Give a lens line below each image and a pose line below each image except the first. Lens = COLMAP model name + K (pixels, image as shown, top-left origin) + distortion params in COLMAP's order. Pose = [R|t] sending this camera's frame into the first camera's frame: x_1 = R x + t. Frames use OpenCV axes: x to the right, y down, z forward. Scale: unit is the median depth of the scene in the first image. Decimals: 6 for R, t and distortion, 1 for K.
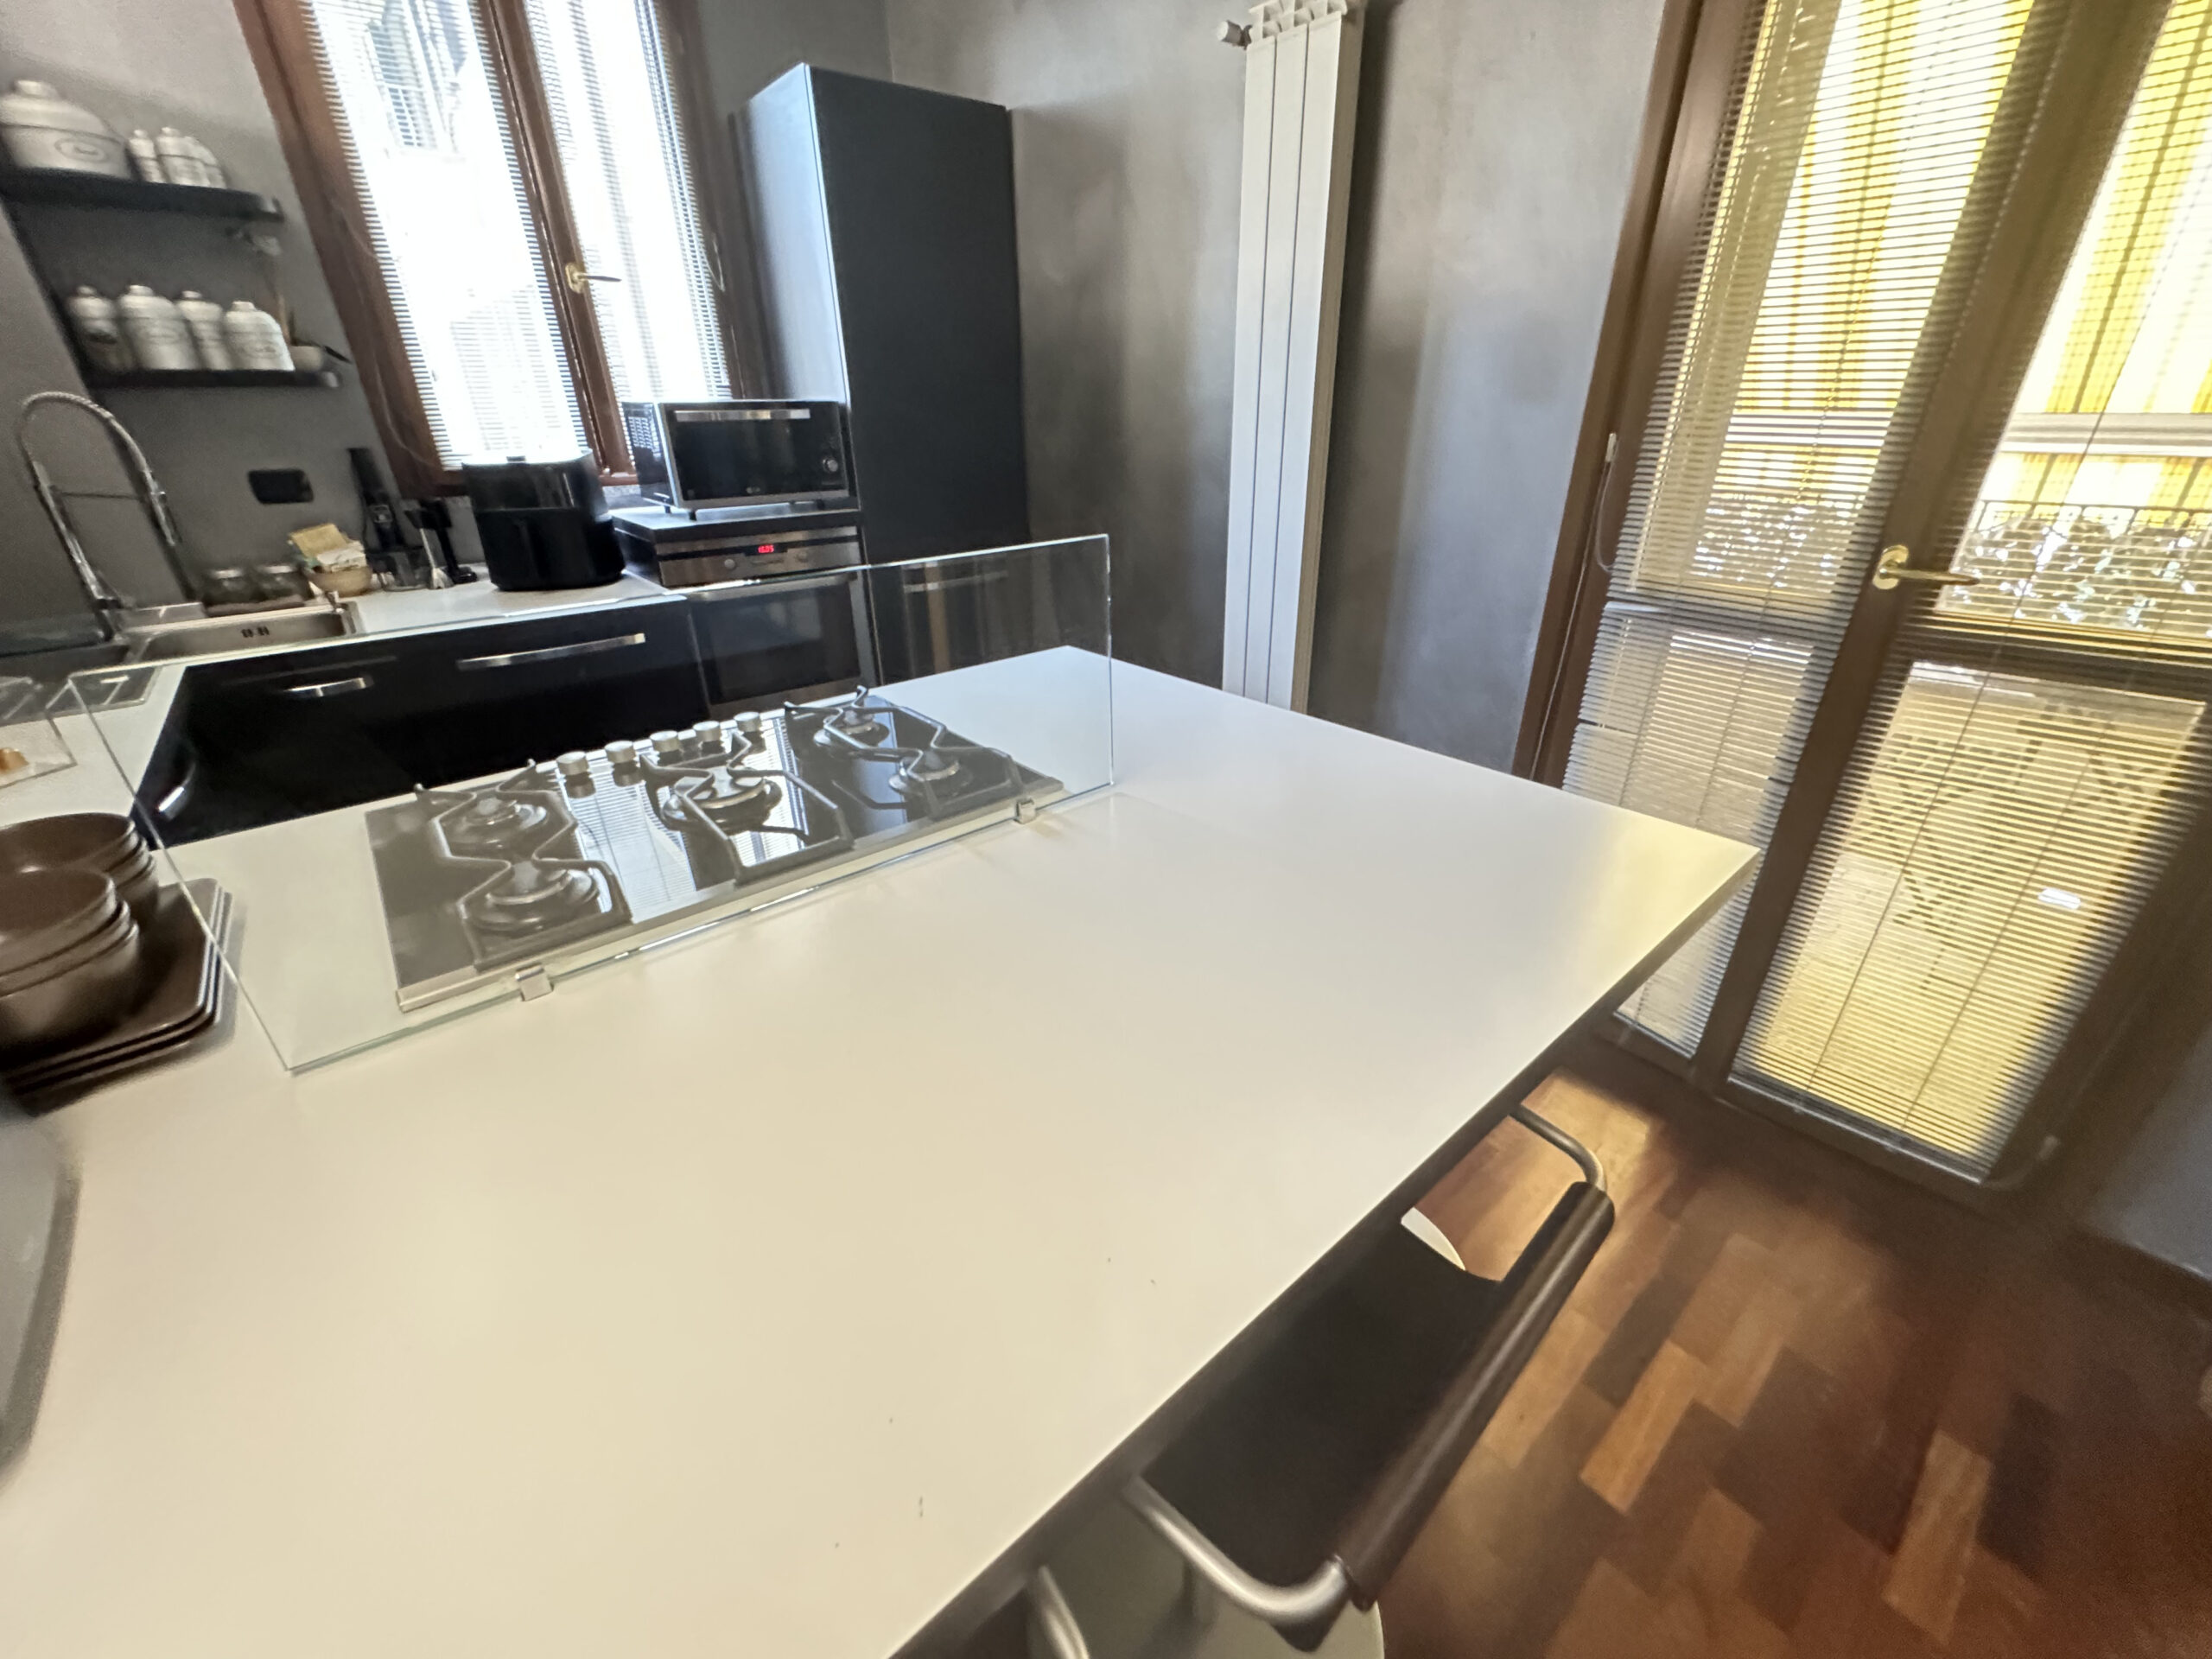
lens RADIAL K [[889.3, 0, 1104.8], [0, 889.3, 828.2], [0, 0, 1]] dist [-0.006795, 0.001544]
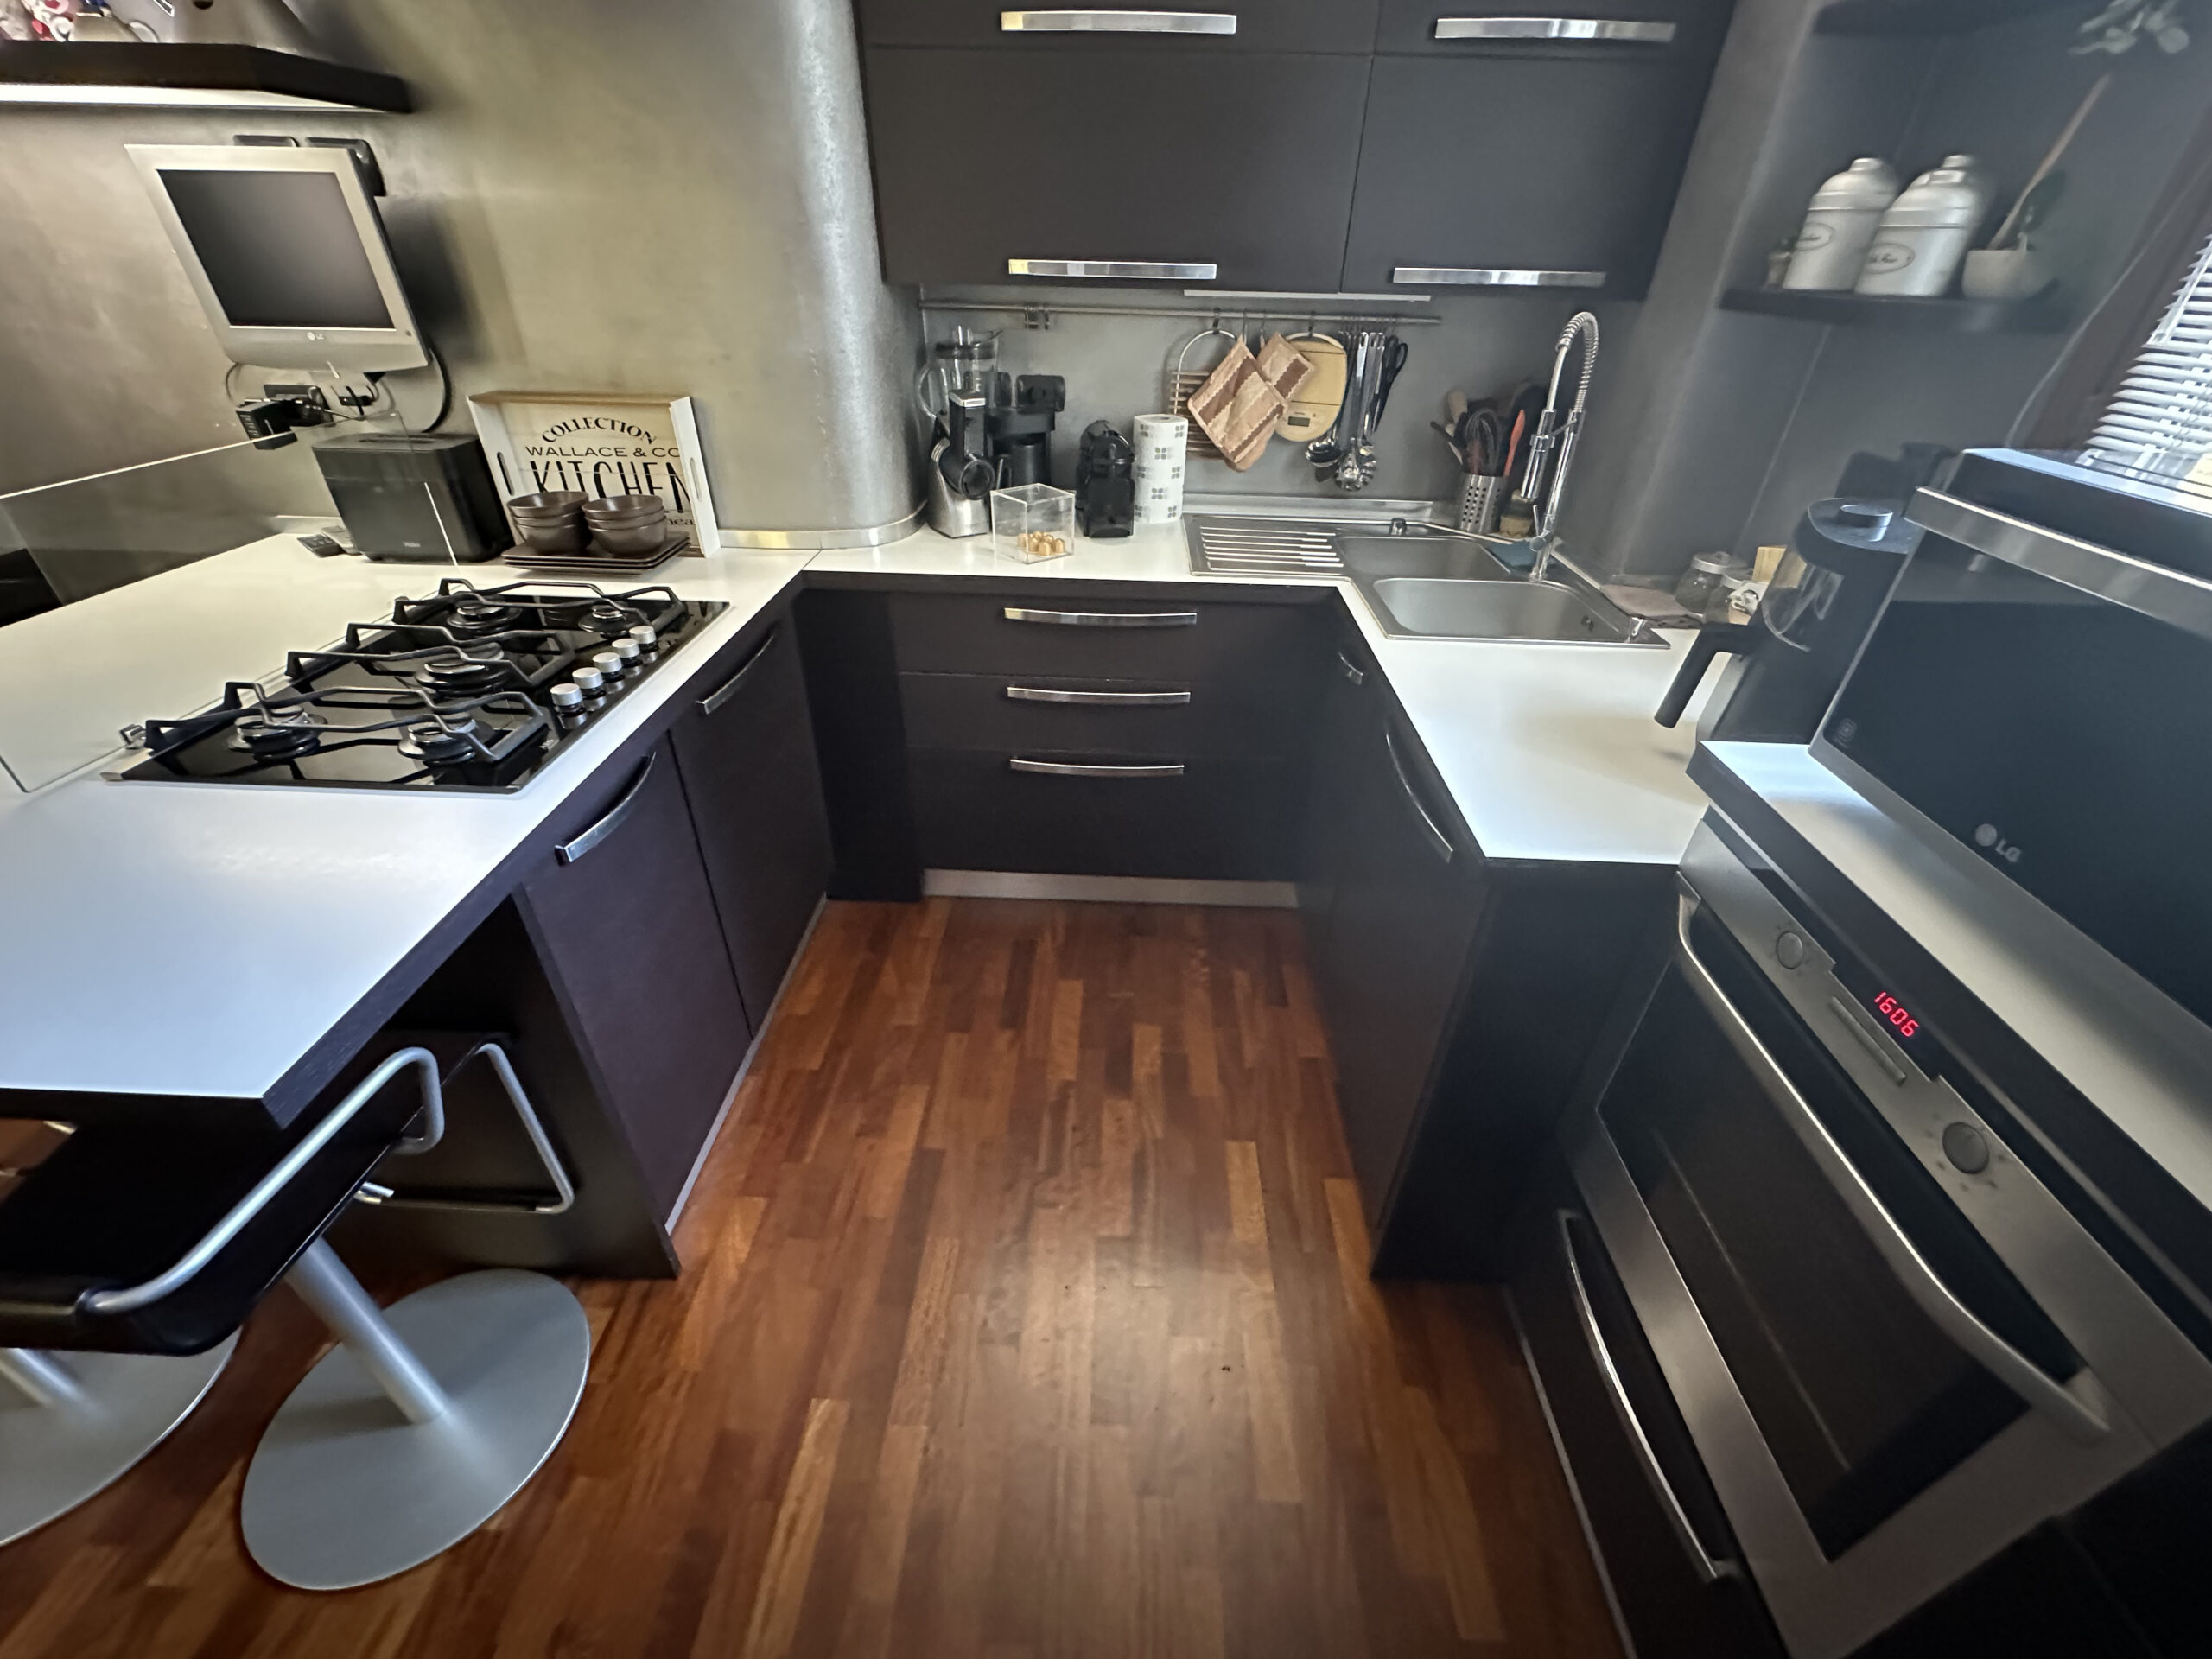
lens RADIAL K [[889.3, 0, 1104.8], [0, 889.3, 828.2], [0, 0, 1]] dist [-0.006795, 0.001544]
pose [[-0.666642, 0.410748, -0.621993, -0.080592], [-0.337944, 0.577216, 0.743381, -0.580272], [0.664367, 0.705768, -0.245986, 1.059430]]
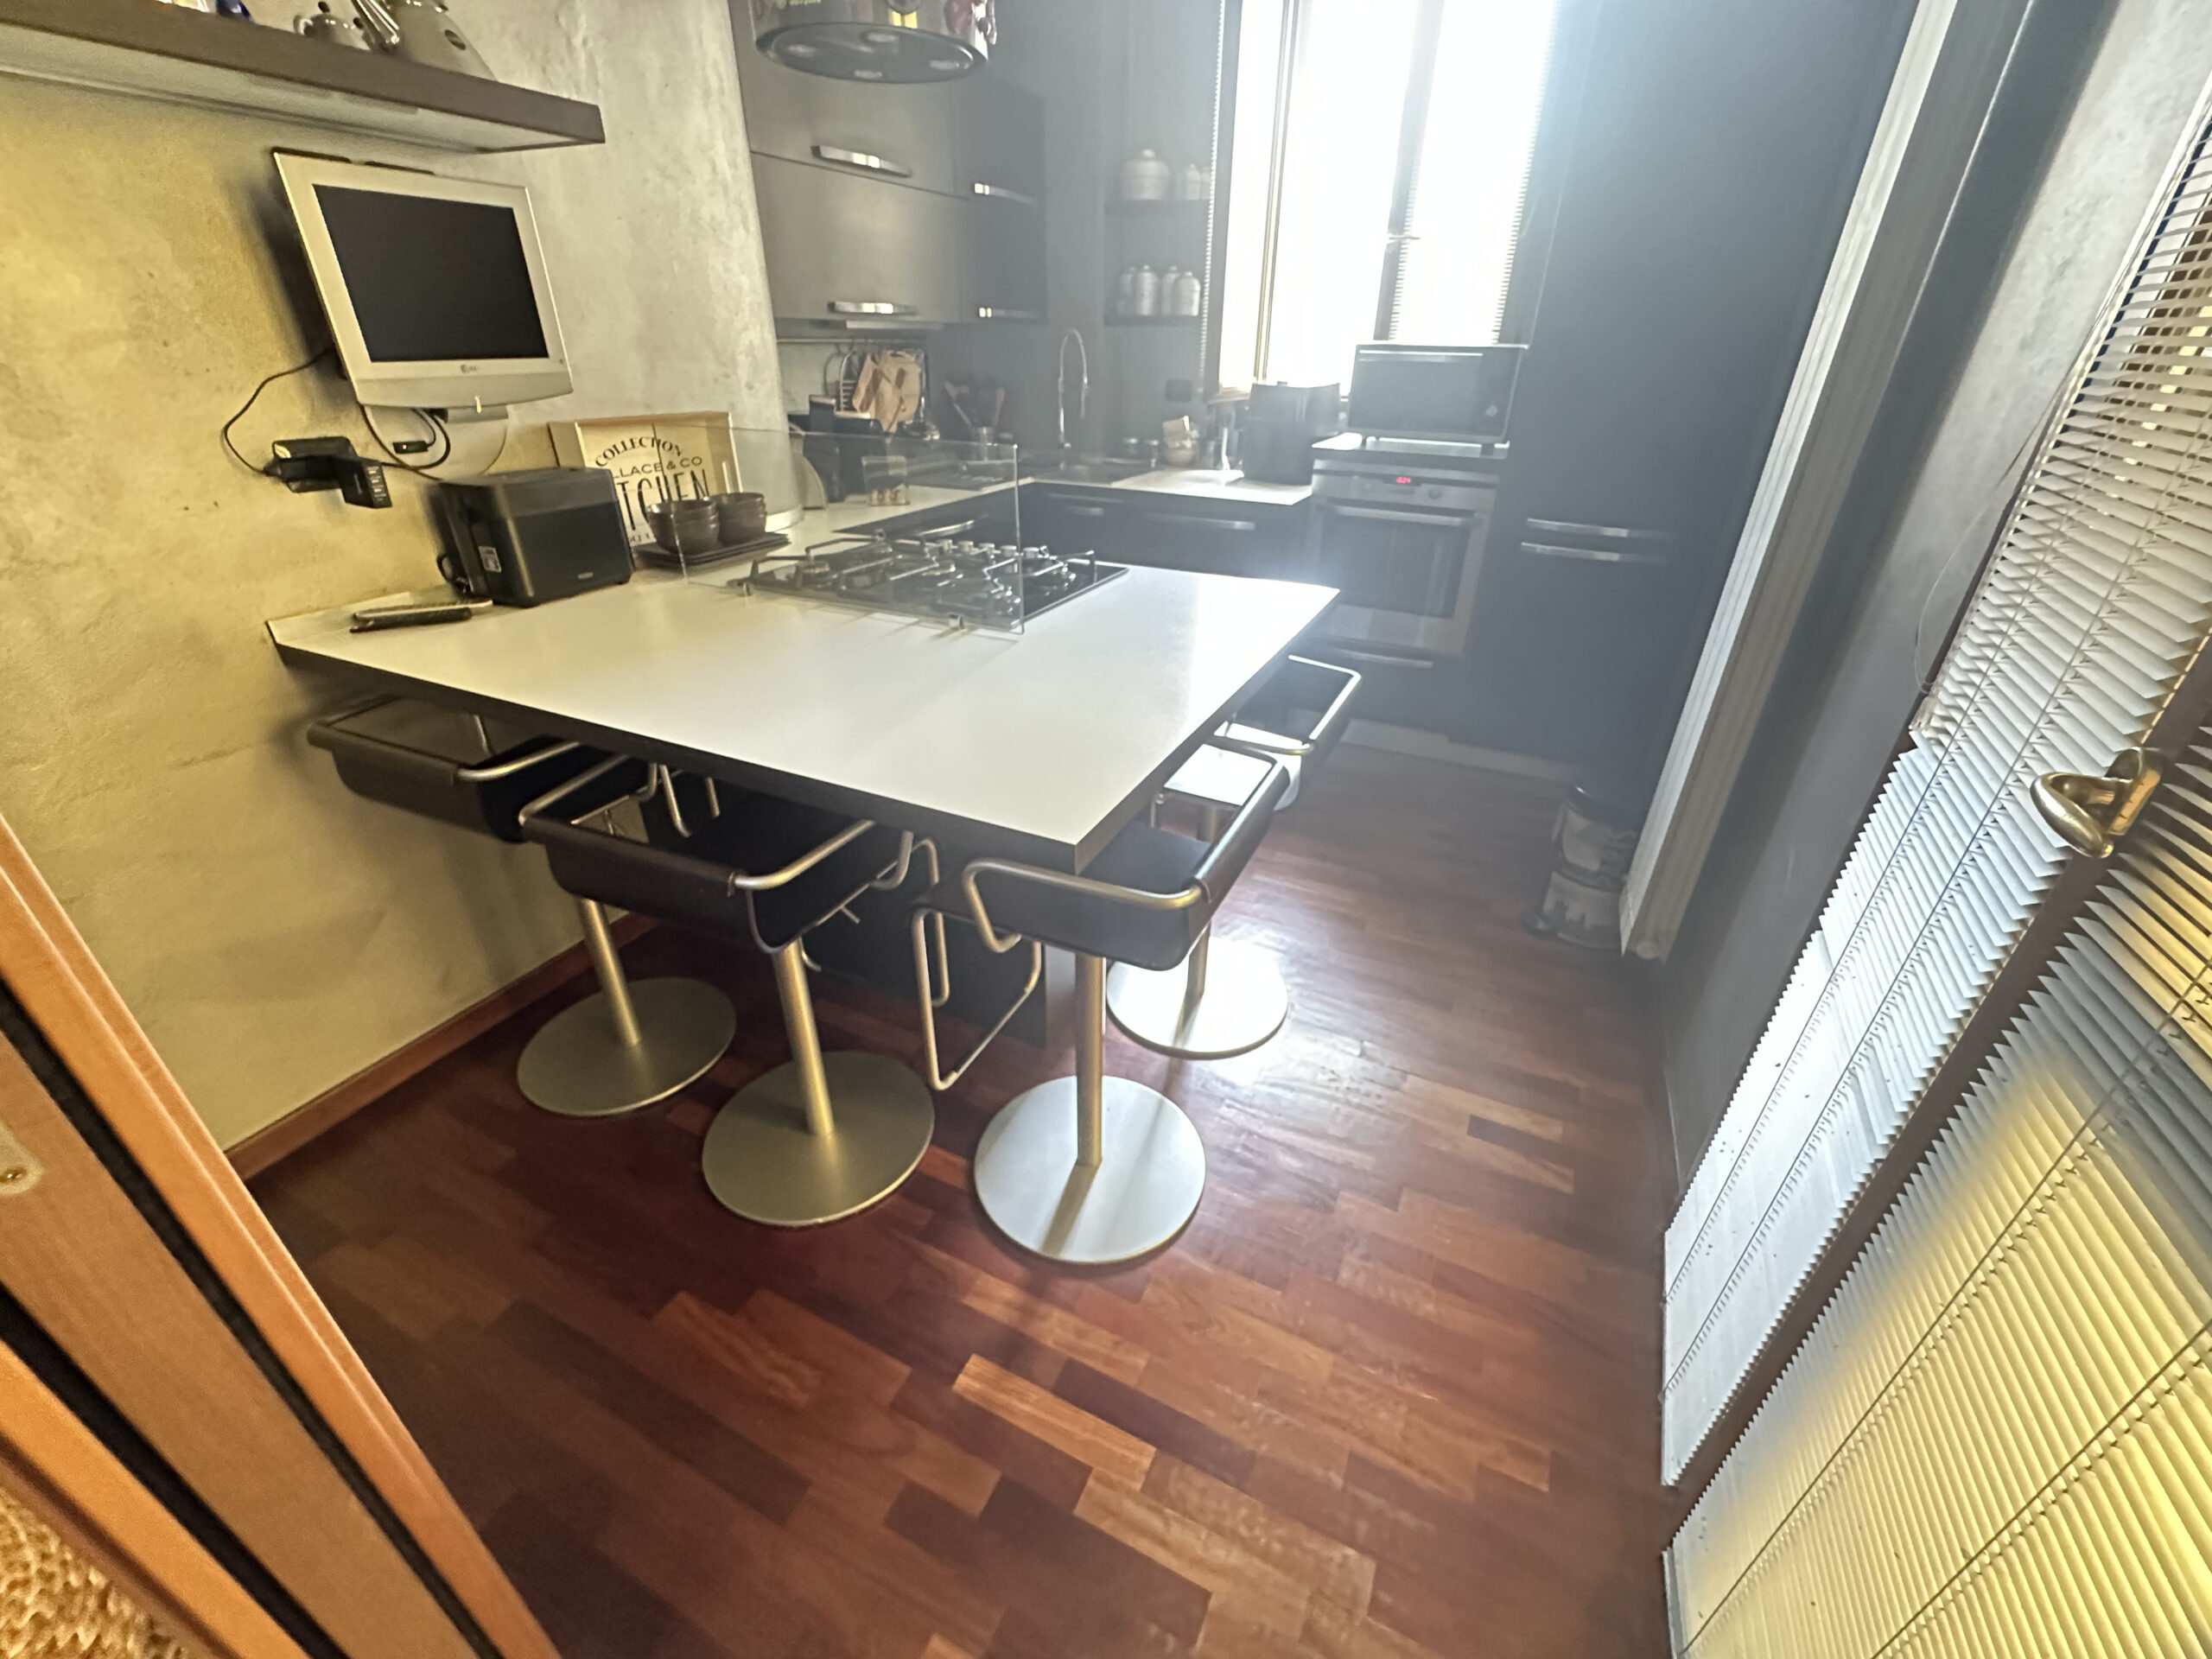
lens RADIAL K [[889.3, 0, 1104.8], [0, 889.3, 828.2], [0, 0, 1]] dist [-0.006795, 0.001544]
pose [[0.409928, 0.457774, -0.788925, 0.675367], [-0.414781, 0.863889, 0.285750, -0.124664], [0.812352, 0.210094, 0.544008, 0.224656]]
